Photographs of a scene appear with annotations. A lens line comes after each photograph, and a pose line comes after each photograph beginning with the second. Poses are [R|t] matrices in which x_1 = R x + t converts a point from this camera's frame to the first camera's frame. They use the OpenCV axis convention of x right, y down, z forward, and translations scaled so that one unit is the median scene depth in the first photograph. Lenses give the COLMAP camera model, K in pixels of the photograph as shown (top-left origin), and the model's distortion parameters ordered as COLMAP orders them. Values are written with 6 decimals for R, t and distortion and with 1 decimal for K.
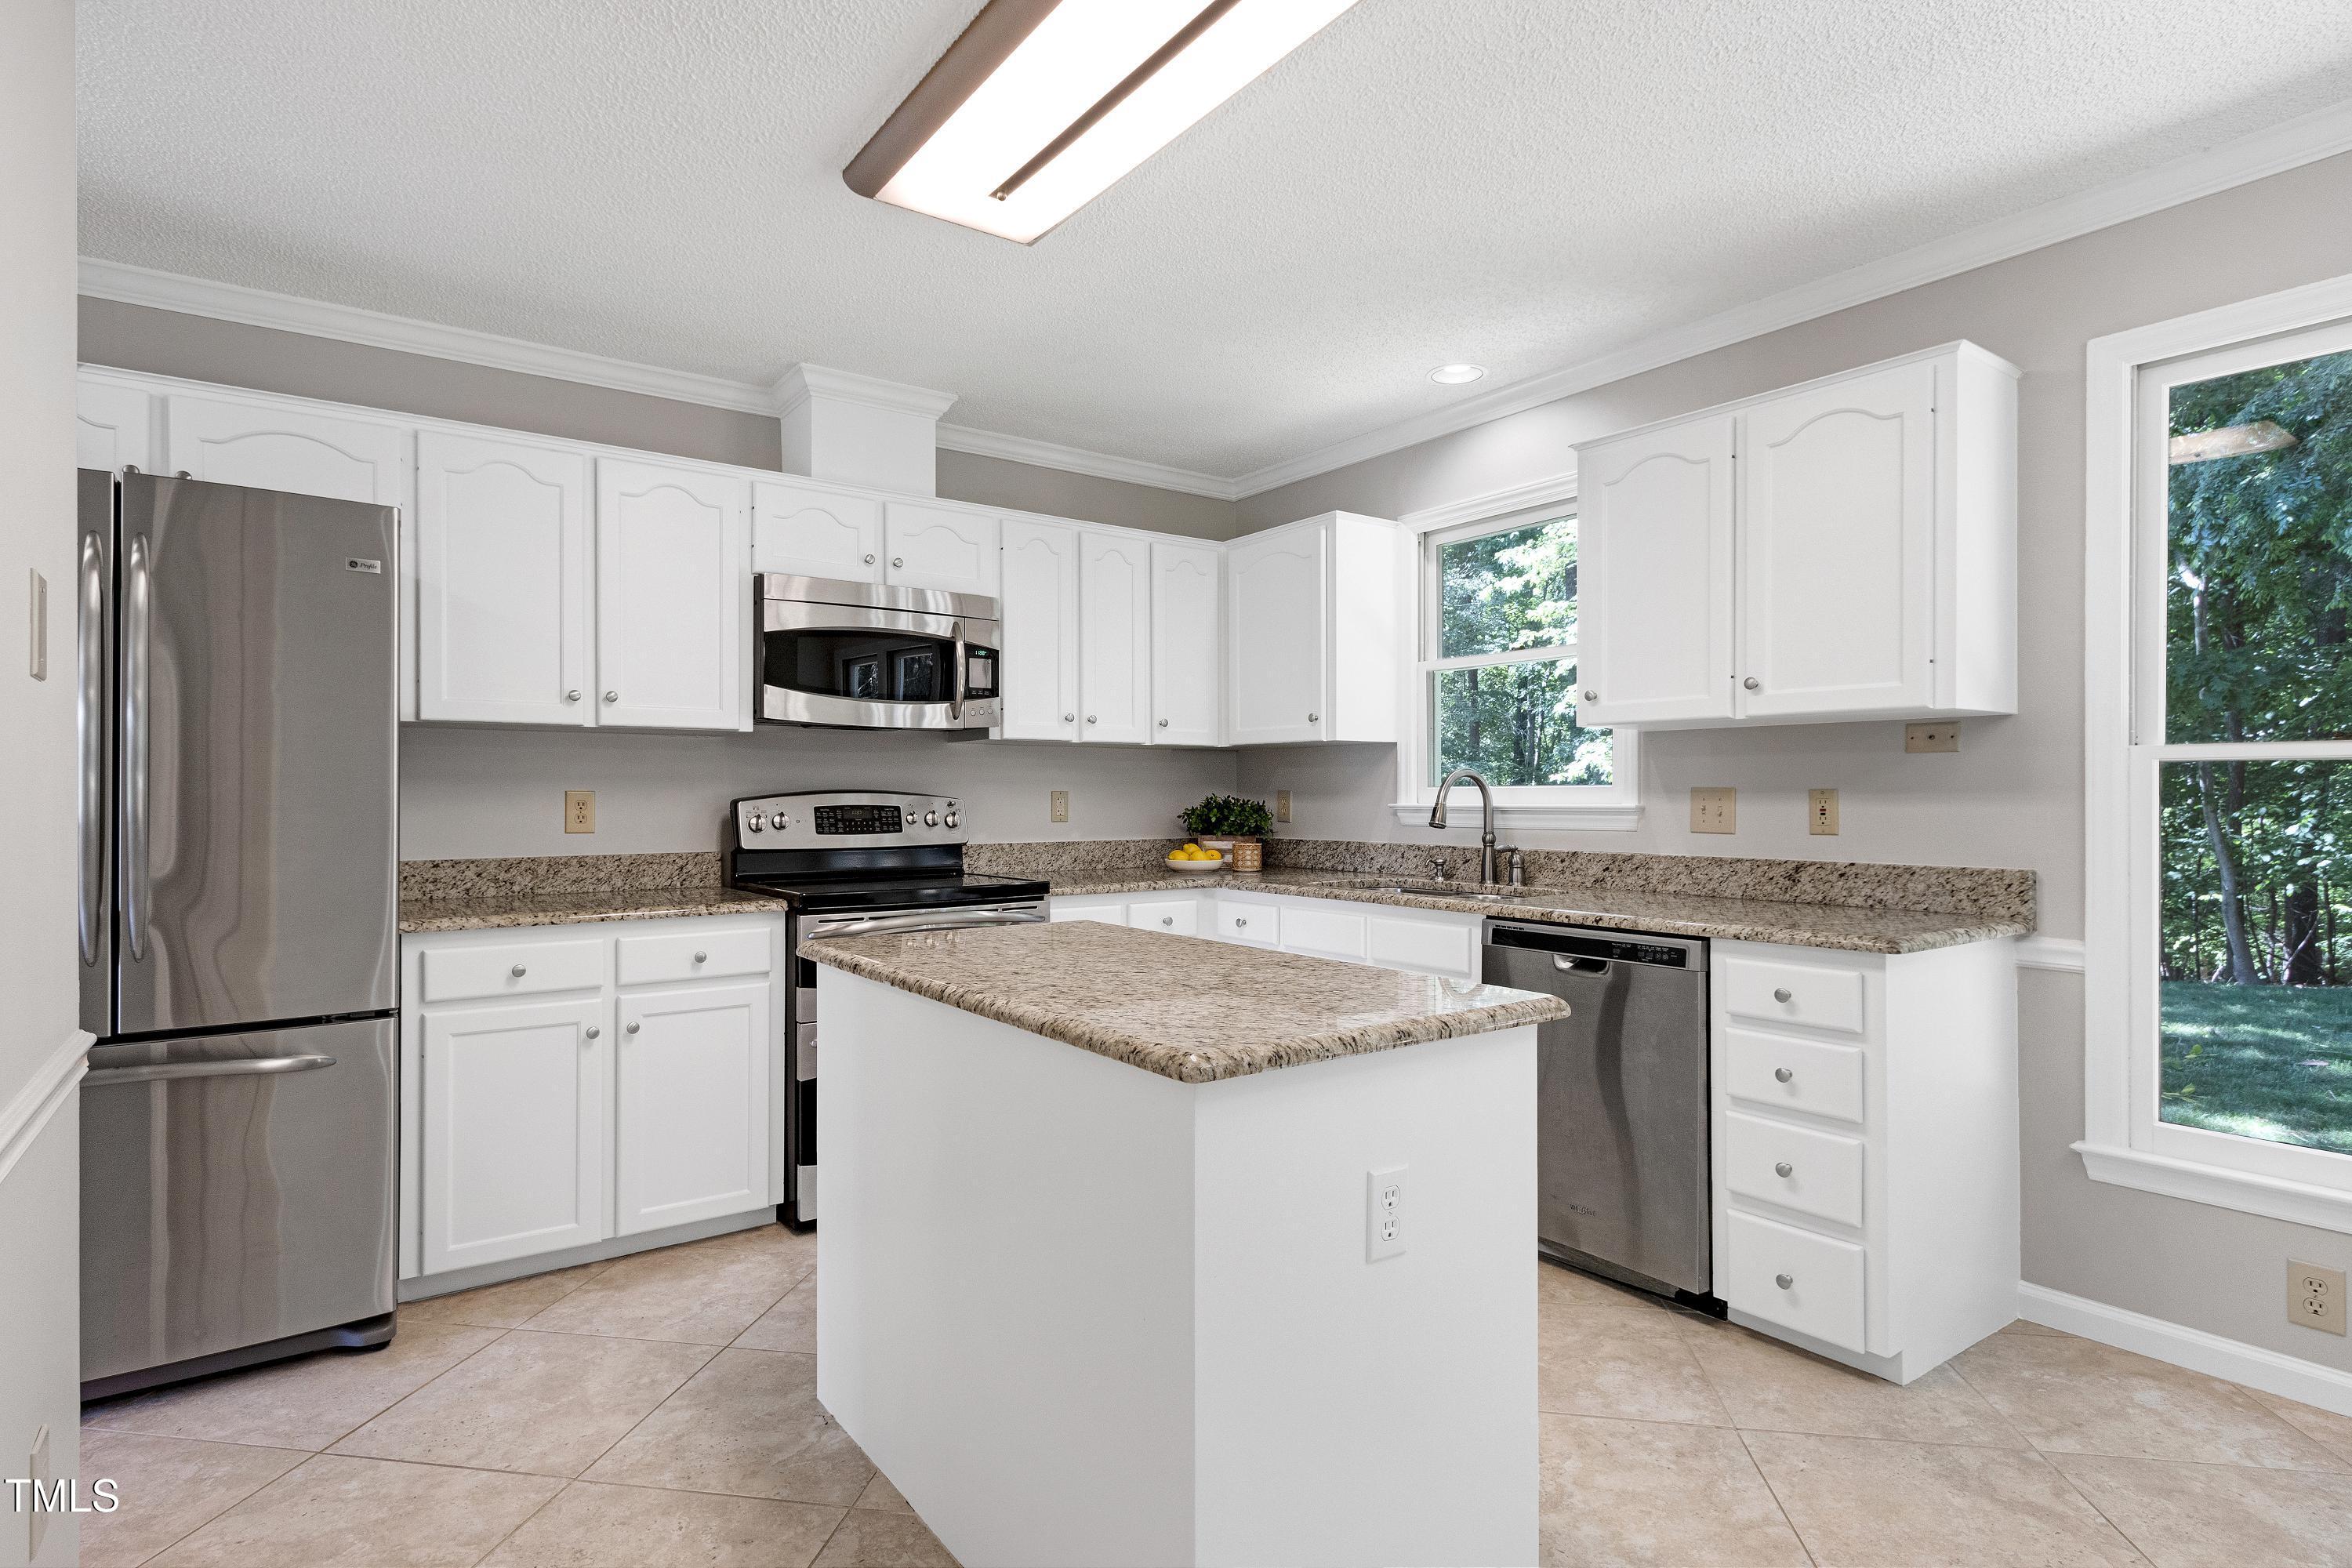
lens RADIAL K [[1207.8, 0, 1170.1], [0, 1207.8, 791.8], [0, 0, 1]] dist [0.002632, 0.000429]
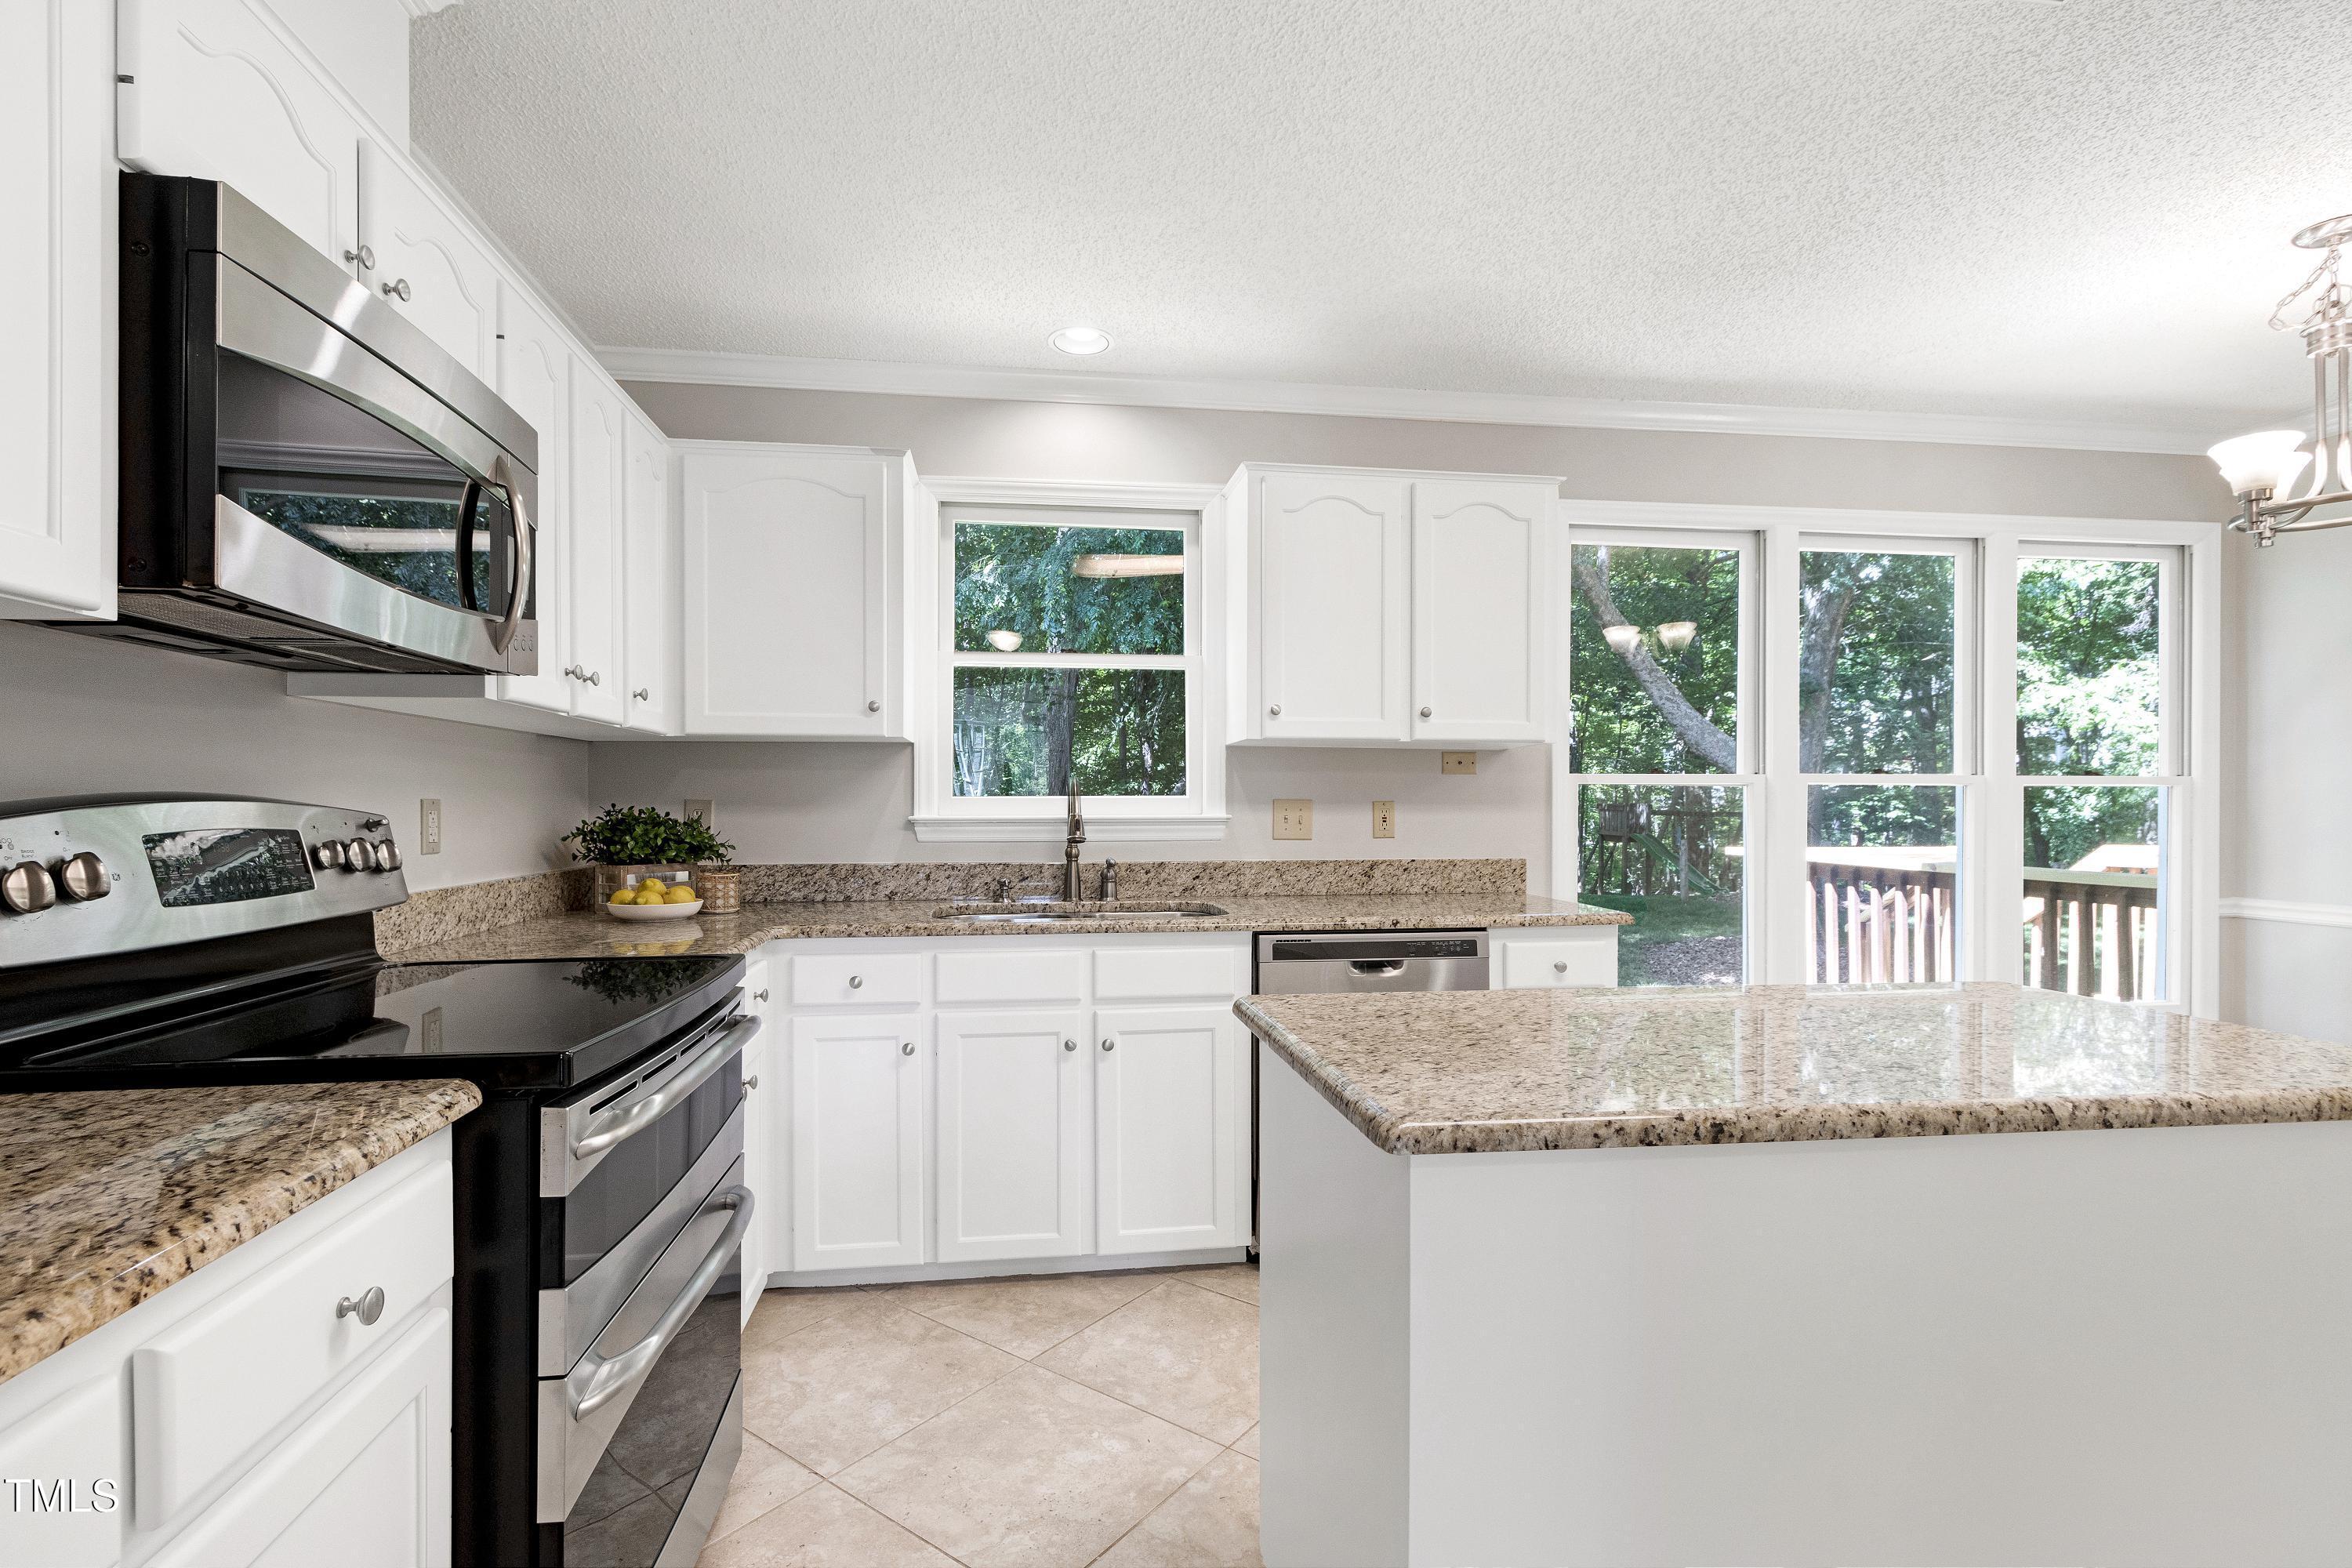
lens RADIAL K [[1076.6, 0, 1163.1], [0, 1076.6, 811.8], [0, 0, 1]] dist [0.002226, -0.001279]
pose [[0.478010, -0.004789, 0.878341, -0.517867], [-0.002276, 0.999975, 0.006691, 0.001644], [-0.878352, -0.005197, 0.477987, 0.647876]]
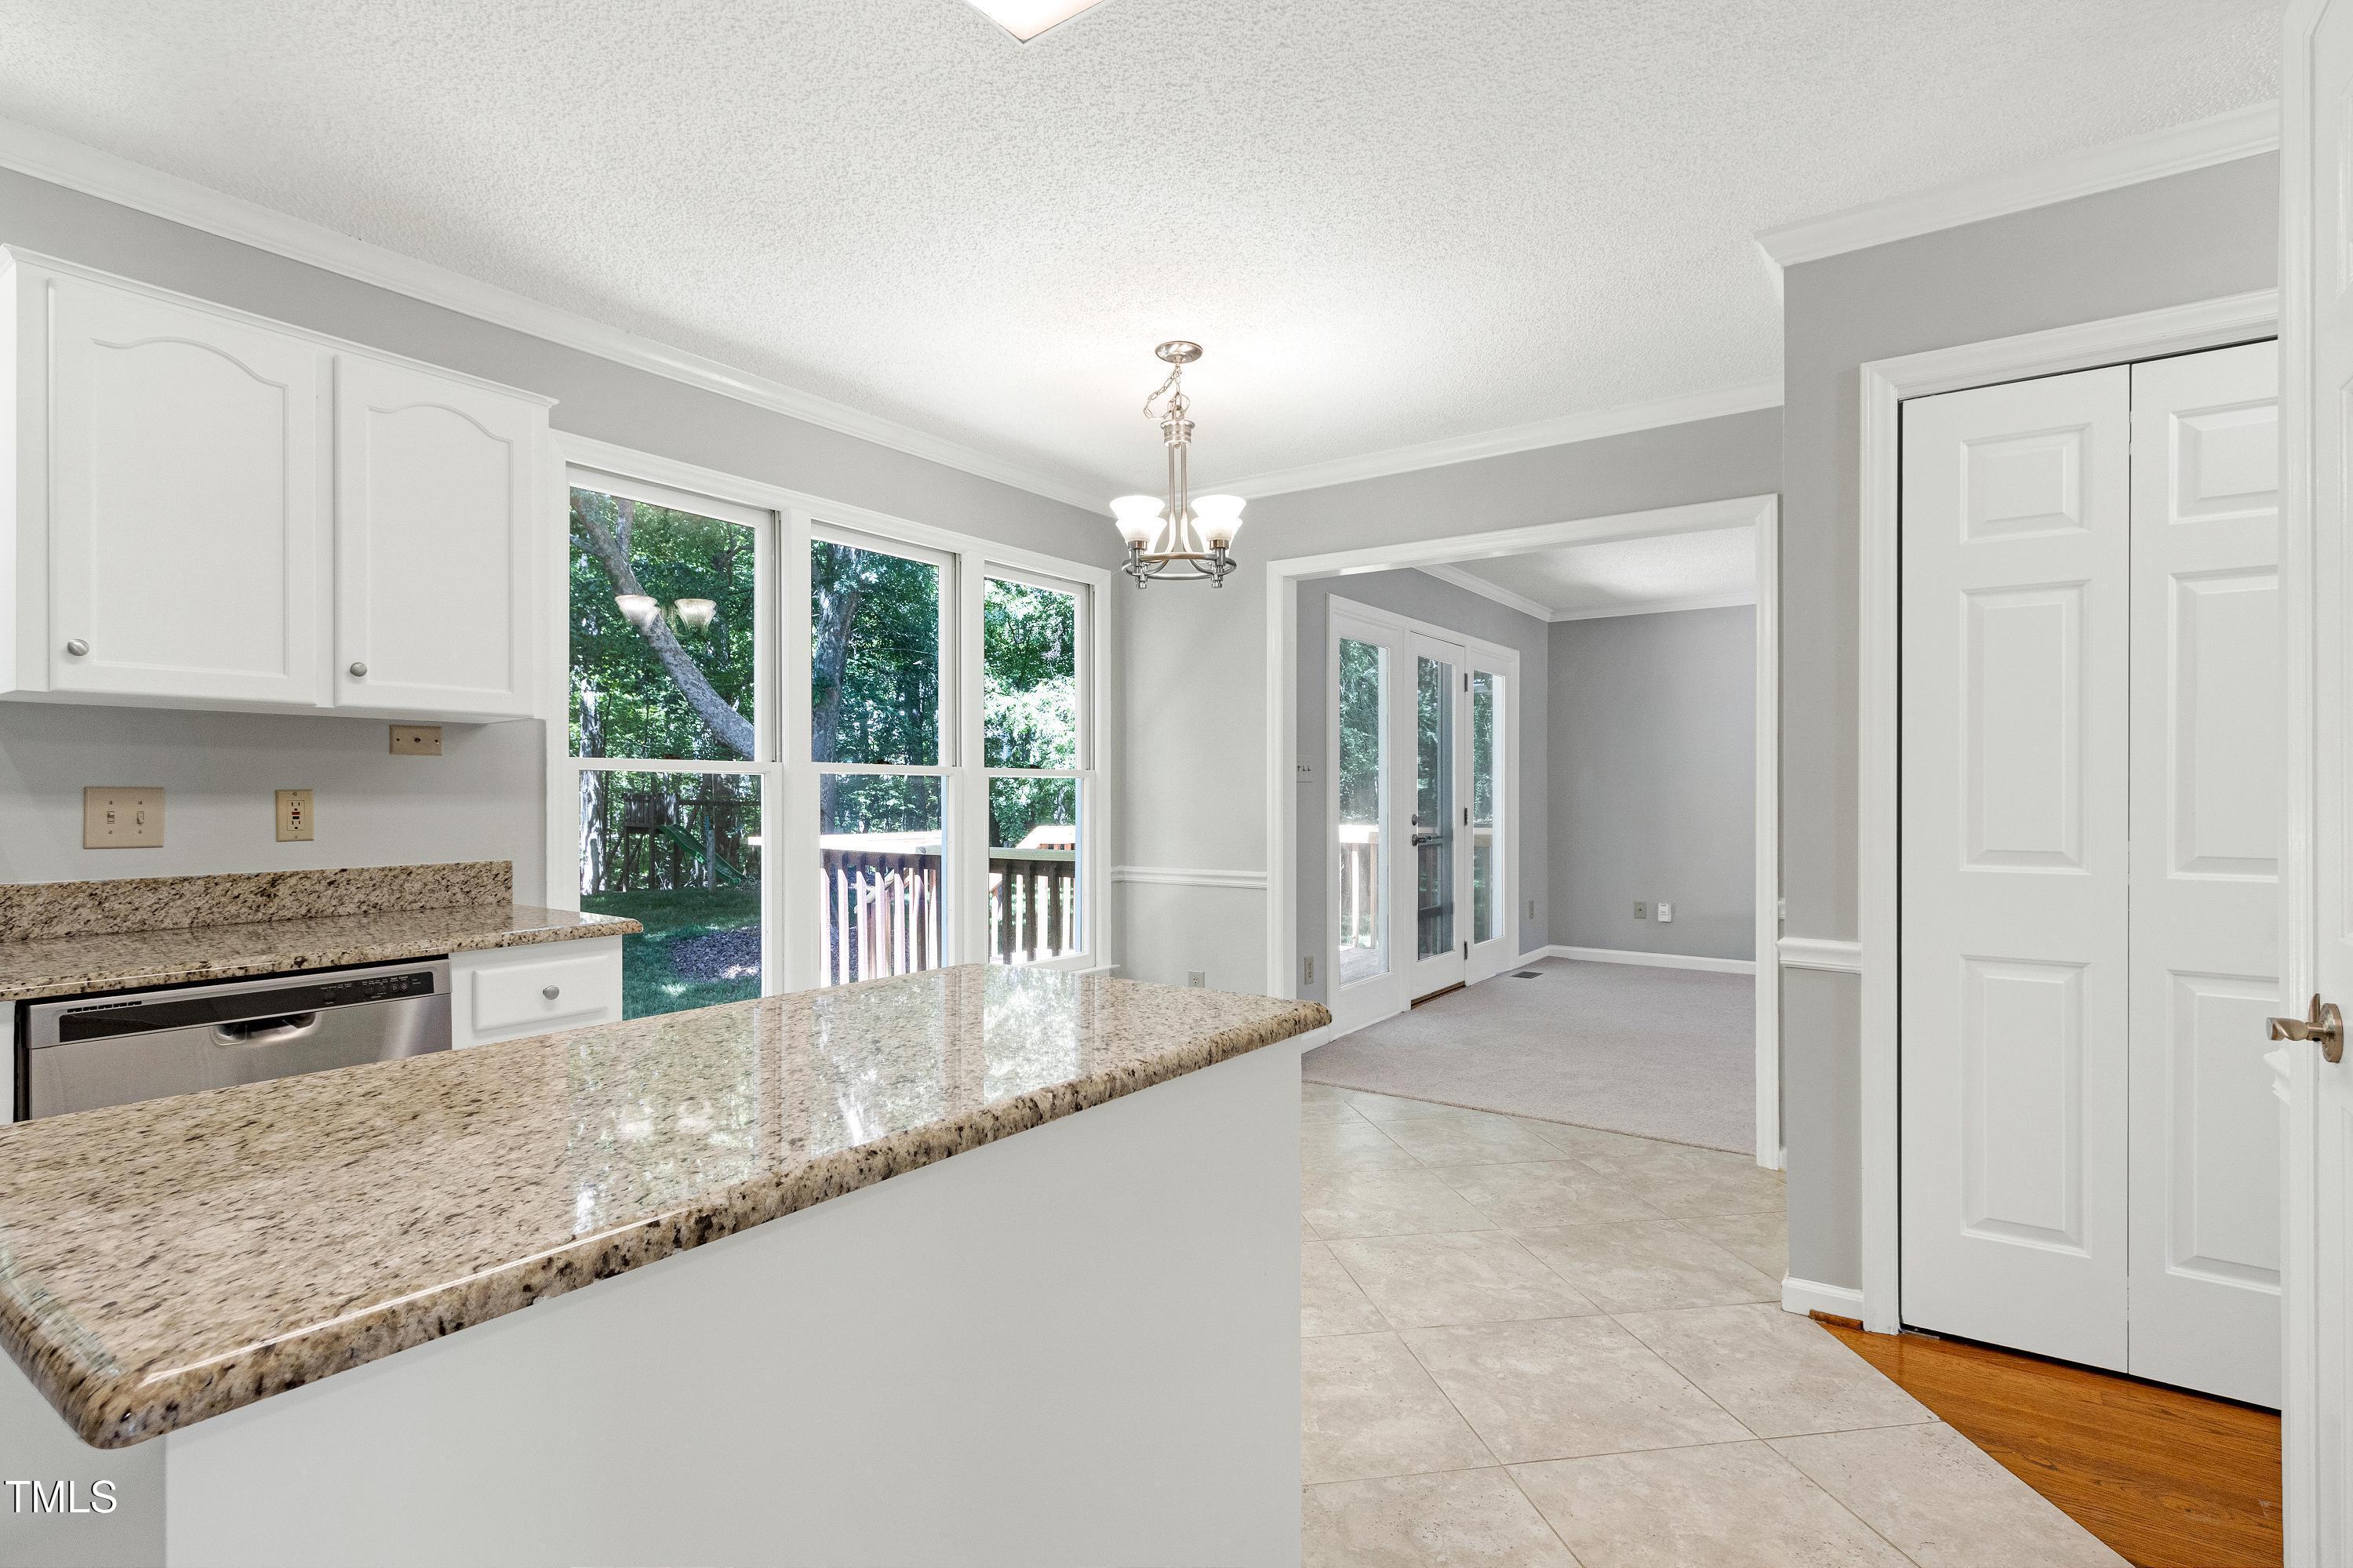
lens RADIAL K [[1129.4, 0, 1140.5], [0, 1129.4, 795.7], [0, 0, 1]] dist [0.001369, -0.000581]
pose [[-0.308986, -0.000336, 0.951067, -0.429942], [0.000539, 1.000000, 0.000528, 0.001928], [-0.951067, 0.000676, -0.308985, 0.641066]]
